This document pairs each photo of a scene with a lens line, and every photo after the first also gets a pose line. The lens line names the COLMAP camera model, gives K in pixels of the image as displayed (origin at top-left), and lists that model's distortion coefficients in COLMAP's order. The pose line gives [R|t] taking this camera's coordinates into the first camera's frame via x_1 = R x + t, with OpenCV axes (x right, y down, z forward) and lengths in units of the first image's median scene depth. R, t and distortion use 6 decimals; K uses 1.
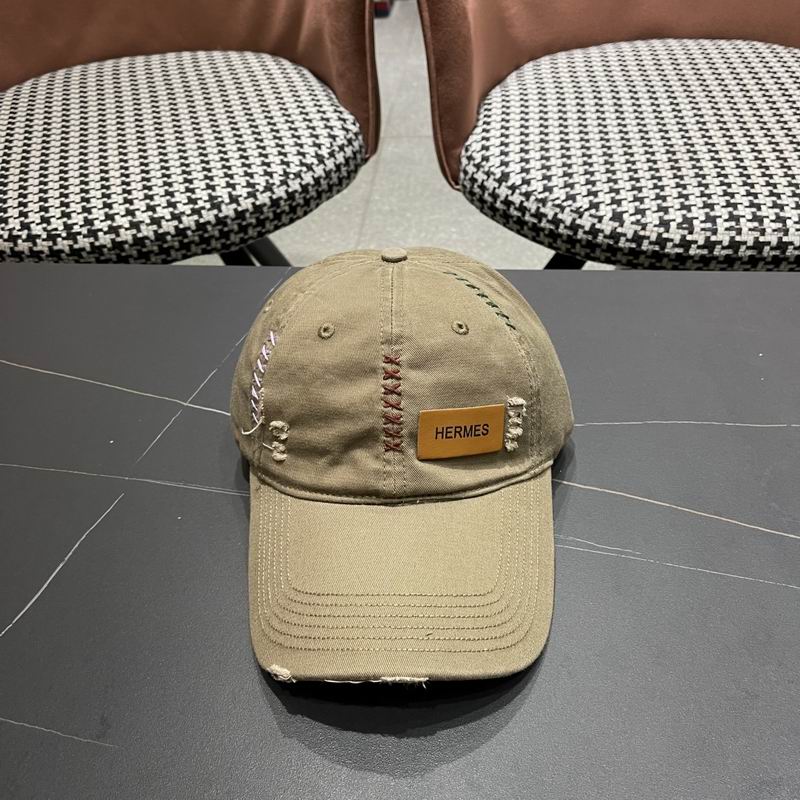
lens RADIAL K [[817.0, 0, 395.0], [0, 817.0, 401.6], [0, 0, 1]] dist [0.017870, 0.000000]
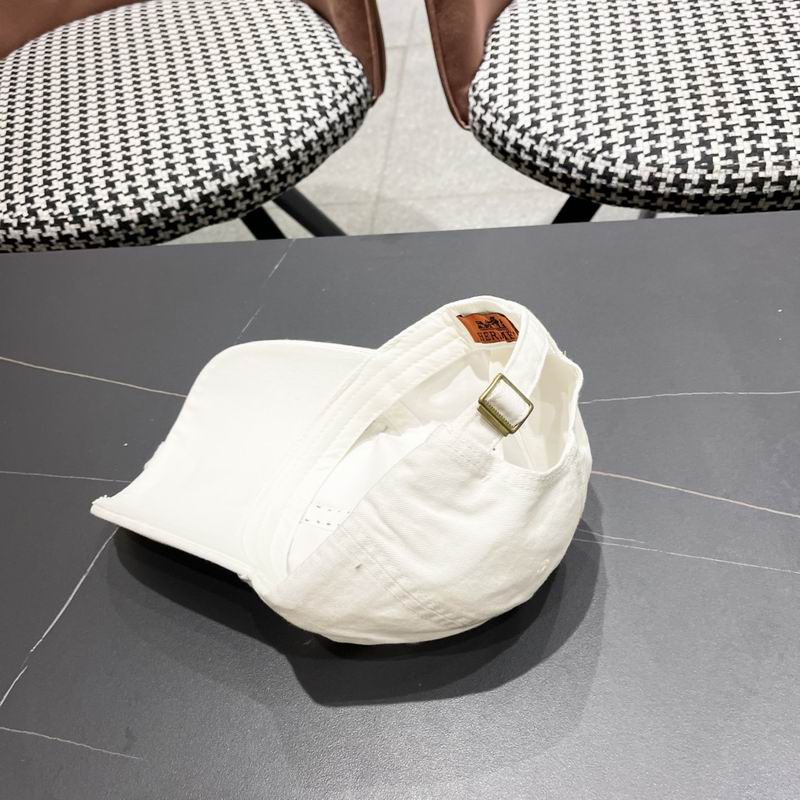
lens RADIAL K [[817.0, 0, 397.9], [0, 817.0, 400.7], [0, 0, 1]] dist [0.017870, 0.000000]
pose [[0.995510, -0.060841, -0.072510, 0.050252], [0.069288, 0.990311, 0.120344, -0.074929], [0.064486, -0.124828, 0.990081, 0.010431]]
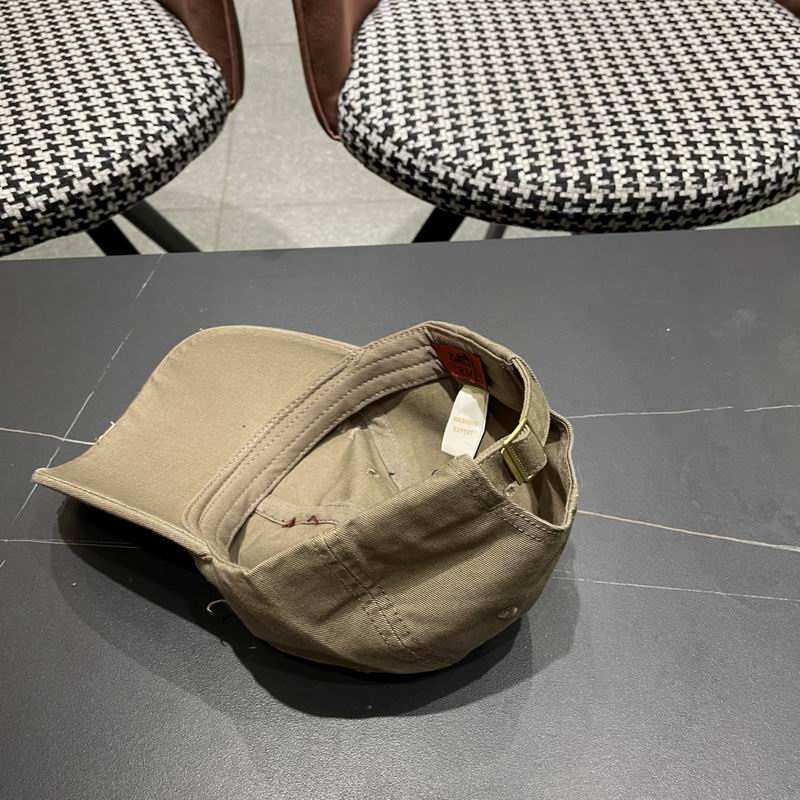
lens RADIAL K [[817.0, 0, 392.5], [0, 817.0, 405.8], [0, 0, 1]] dist [0.017870, 0.000000]
pose [[0.987152, -0.093906, 0.129281, -0.010123], [0.076051, 0.987686, 0.136725, -0.095649], [-0.140528, -0.125136, 0.982137, 0.057549]]
